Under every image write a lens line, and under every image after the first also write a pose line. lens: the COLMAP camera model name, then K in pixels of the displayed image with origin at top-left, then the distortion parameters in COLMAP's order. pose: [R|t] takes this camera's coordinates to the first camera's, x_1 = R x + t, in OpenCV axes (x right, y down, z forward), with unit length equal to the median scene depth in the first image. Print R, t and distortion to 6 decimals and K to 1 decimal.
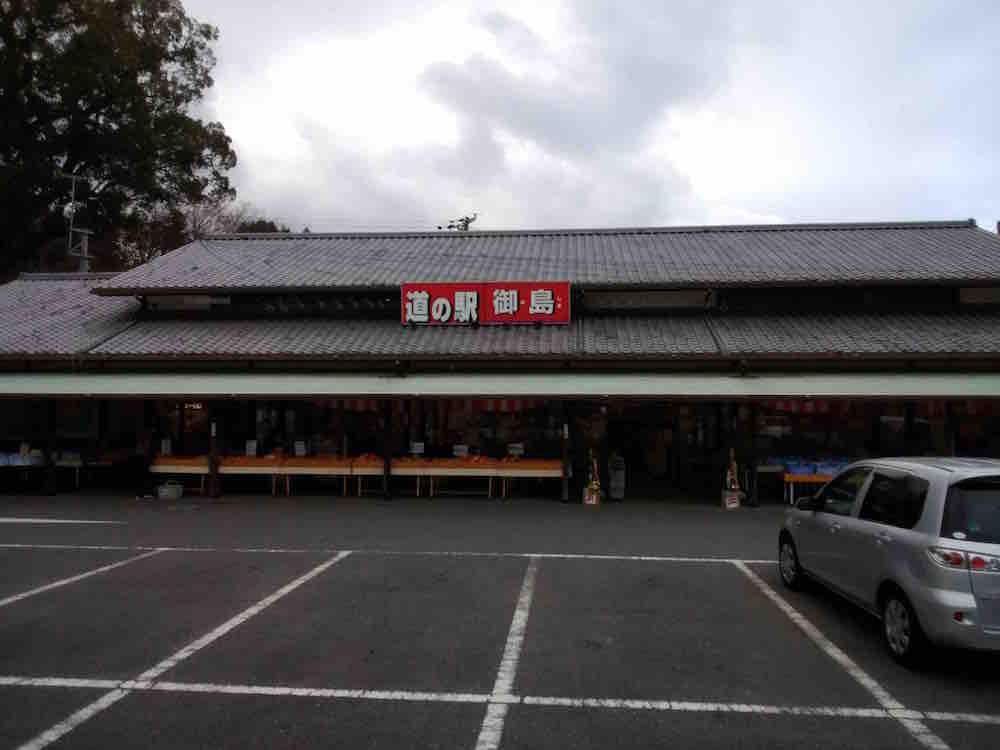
lens RADIAL K [[782.4, 0, 527.9], [0, 782.4, 390.0], [0, 0, 1]] dist [0.045215, -0.087097]
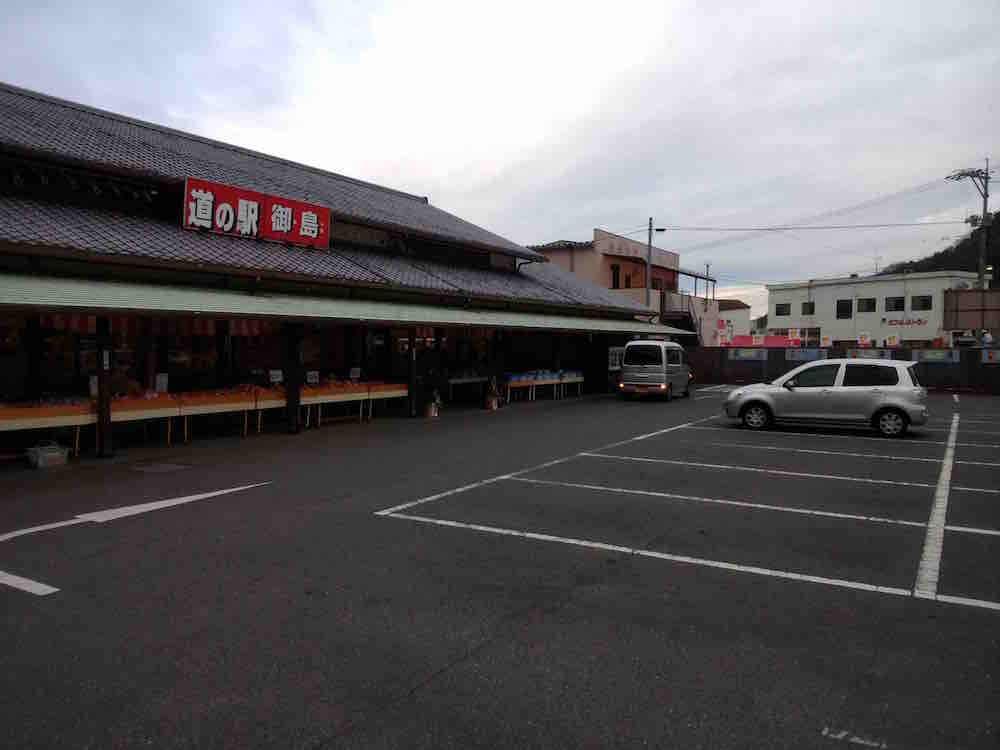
lens RADIAL K [[782.4, 0, 527.9], [0, 782.4, 390.0], [0, 0, 1]] dist [0.045215, -0.087097]
pose [[0.412961, -0.054417, 0.909122, -0.768955], [-0.019404, 0.997461, 0.068519, 0.020861], [-0.910542, -0.045937, 0.410856, 0.338814]]
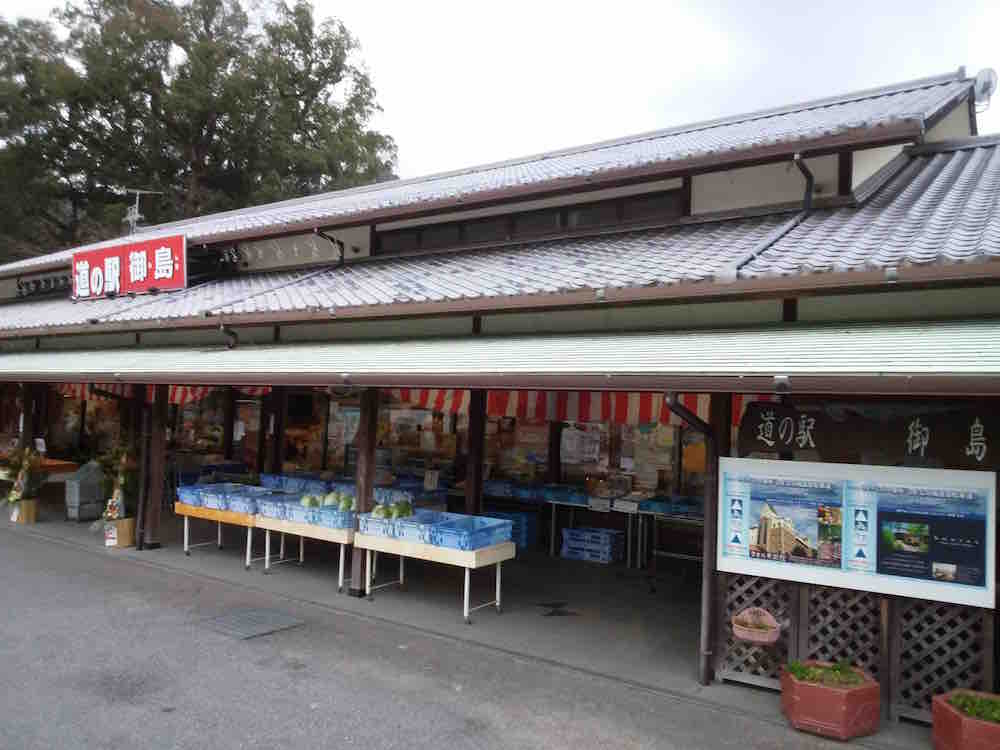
lens RADIAL K [[782.4, 0, 527.9], [0, 782.4, 390.0], [0, 0, 1]] dist [0.045215, -0.087097]
pose [[0.860068, 0.013374, -0.510003, 0.729891], [-0.028581, 0.999350, -0.021992, 0.020730], [0.509378, 0.033491, 0.859891, 0.512227]]
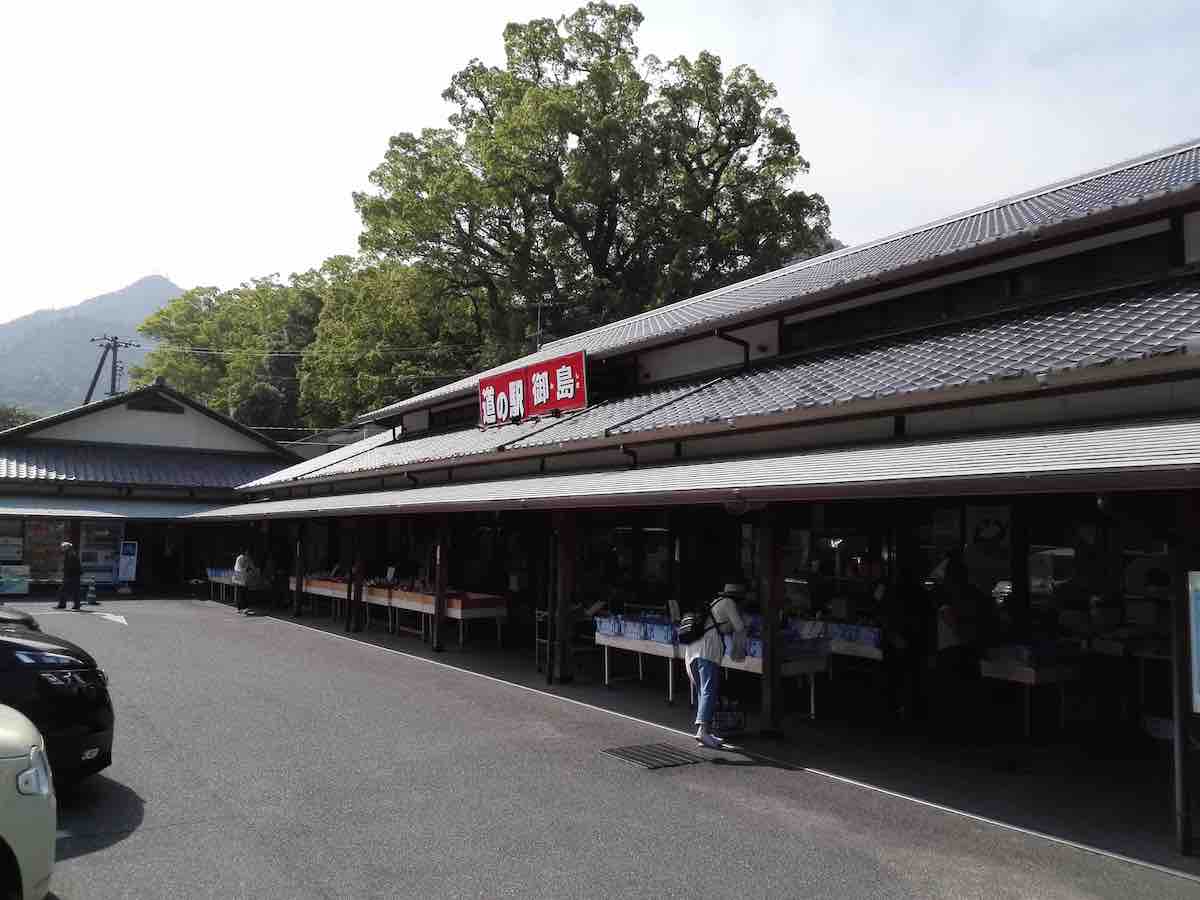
lens RADIAL K [[1019.5, 0, 634.4], [0, 1019.5, 452.4], [0, 0, 1]] dist [0.053107, -0.005617]
pose [[0.613888, -0.062333, -0.786928, 0.803259], [0.001066, 0.996942, -0.078137, 0.027276], [0.789392, 0.047129, 0.612077, 0.467493]]
